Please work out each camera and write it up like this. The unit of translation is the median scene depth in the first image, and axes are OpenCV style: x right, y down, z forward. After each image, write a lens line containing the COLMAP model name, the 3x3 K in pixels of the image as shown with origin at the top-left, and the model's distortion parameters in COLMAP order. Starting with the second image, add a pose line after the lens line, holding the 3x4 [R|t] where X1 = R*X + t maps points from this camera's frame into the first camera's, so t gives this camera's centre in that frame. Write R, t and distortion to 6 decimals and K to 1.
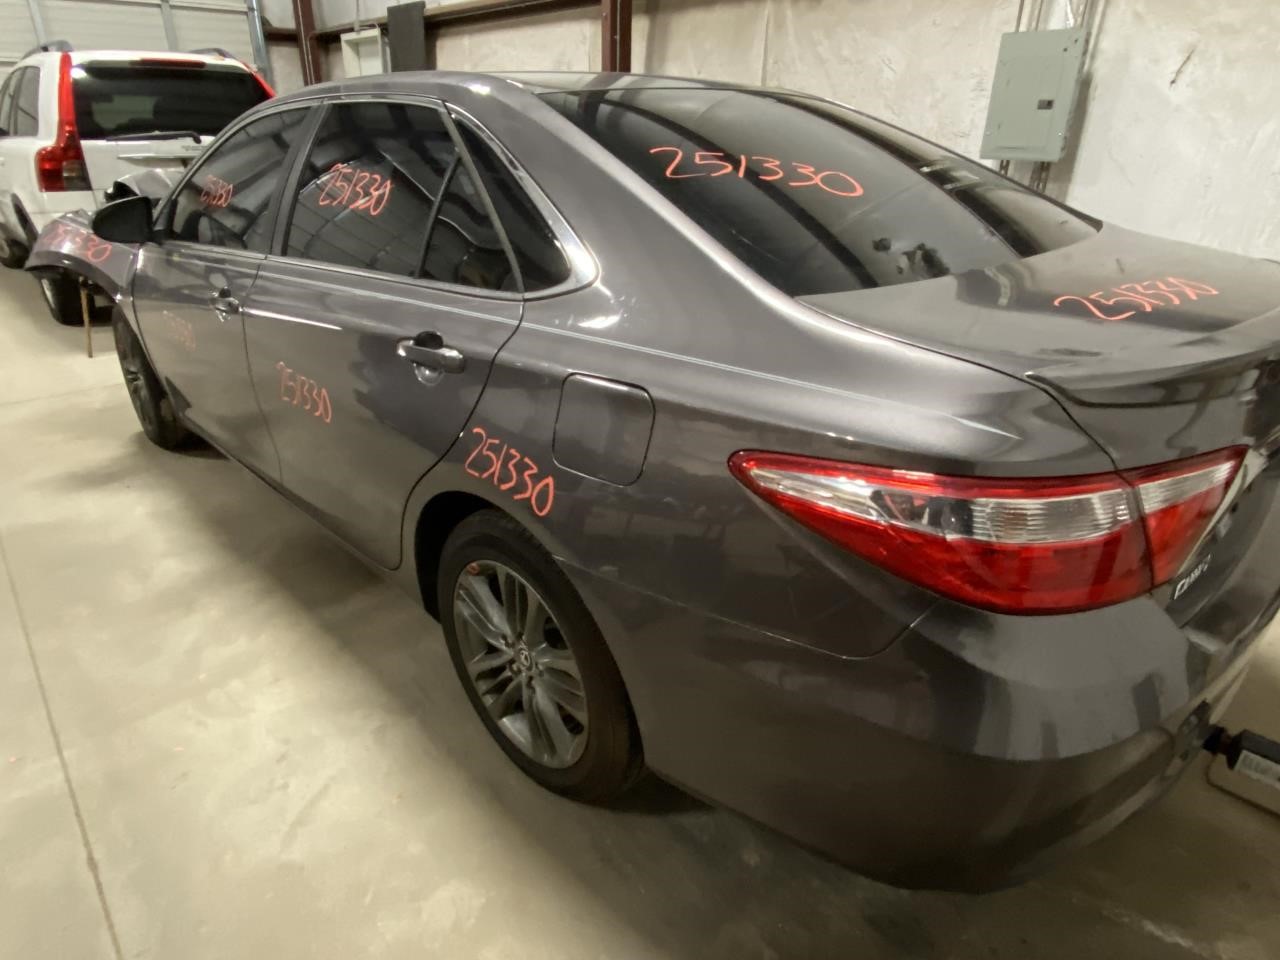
lens RADIAL K [[791.1, 0, 640.0], [0, 791.1, 480.0], [0, 0, 1]] dist [-0.002937, -0.001076]
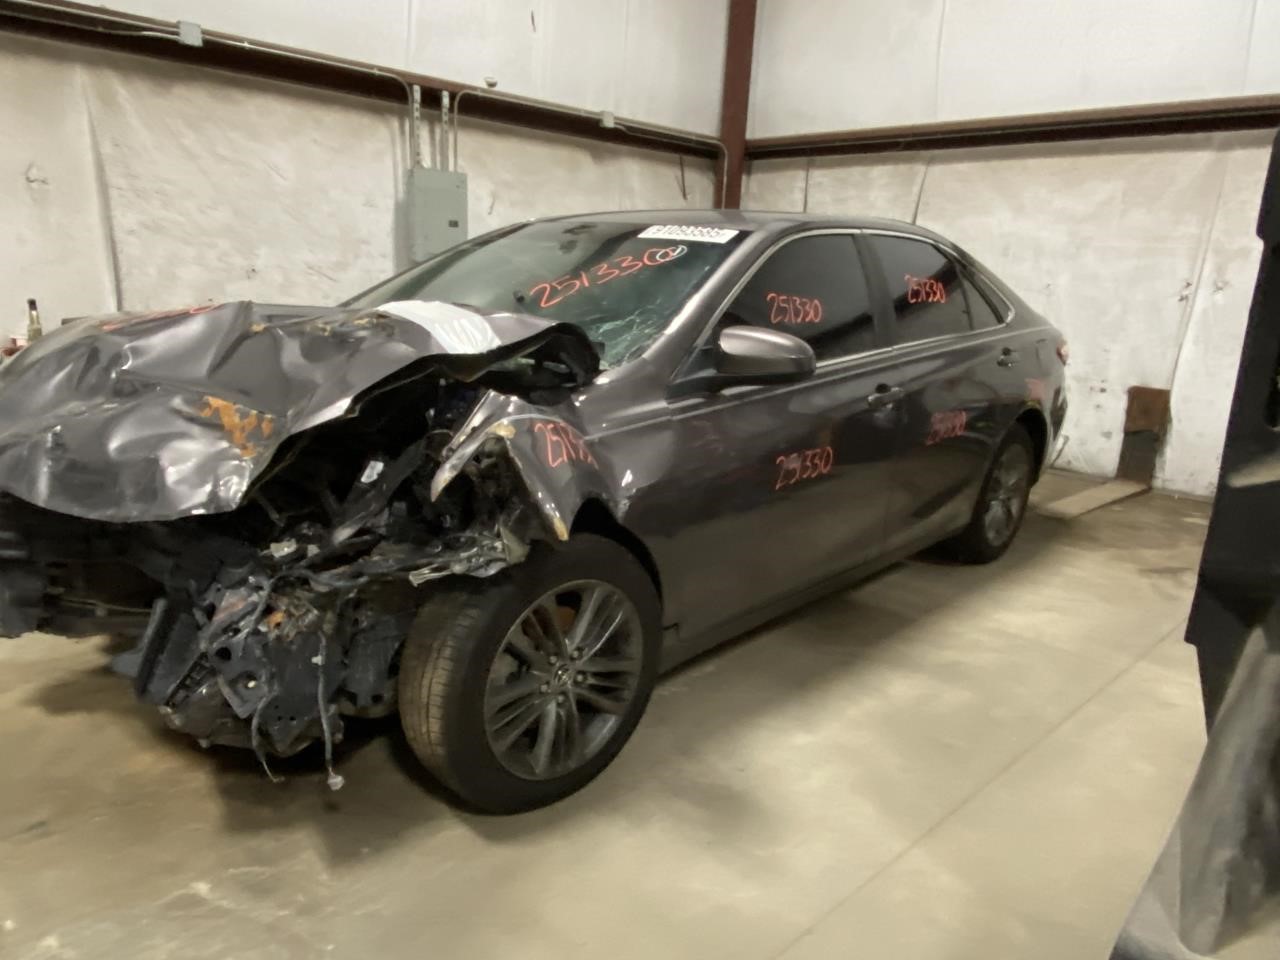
lens RADIAL K [[891.3, 0, 616.9], [0, 891.3, 506.7], [0, 0, 1]] dist [0.014386, -0.001560]
pose [[-0.045141, -0.279335, 0.959132, -0.940327], [0.366772, 0.888425, 0.276004, -0.310801], [-0.929215, 0.364243, 0.062347, 0.701649]]
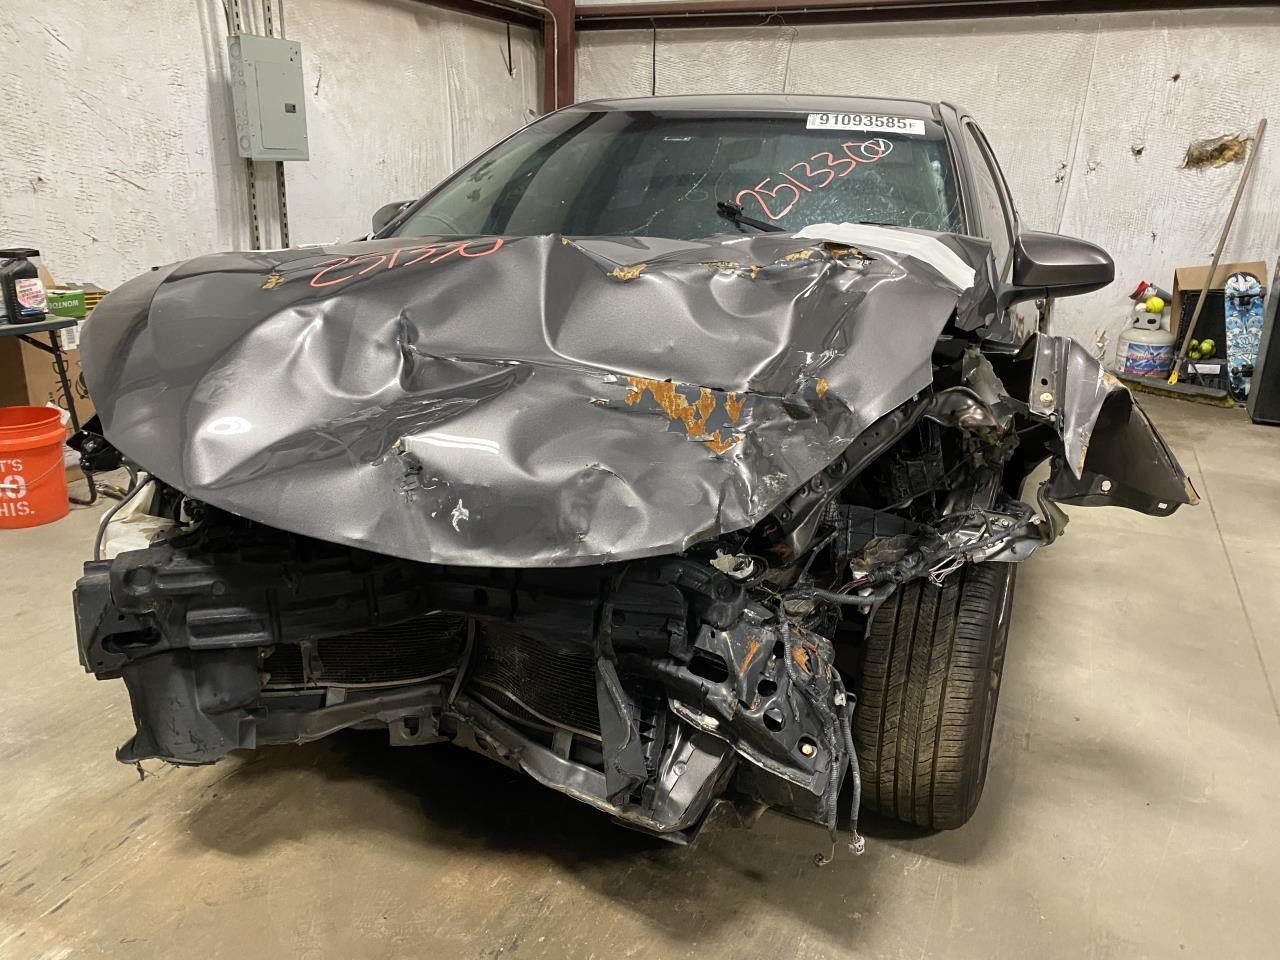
lens RADIAL K [[989.3, 0, 640.0], [0, 989.3, 480.0], [0, 0, 1]] dist [0.004877, -0.002197]
pose [[-0.412446, -0.303649, 0.858886, -0.809198], [0.345233, 0.820390, 0.455823, -0.435325], [-0.843032, 0.484518, -0.233537, 0.985308]]
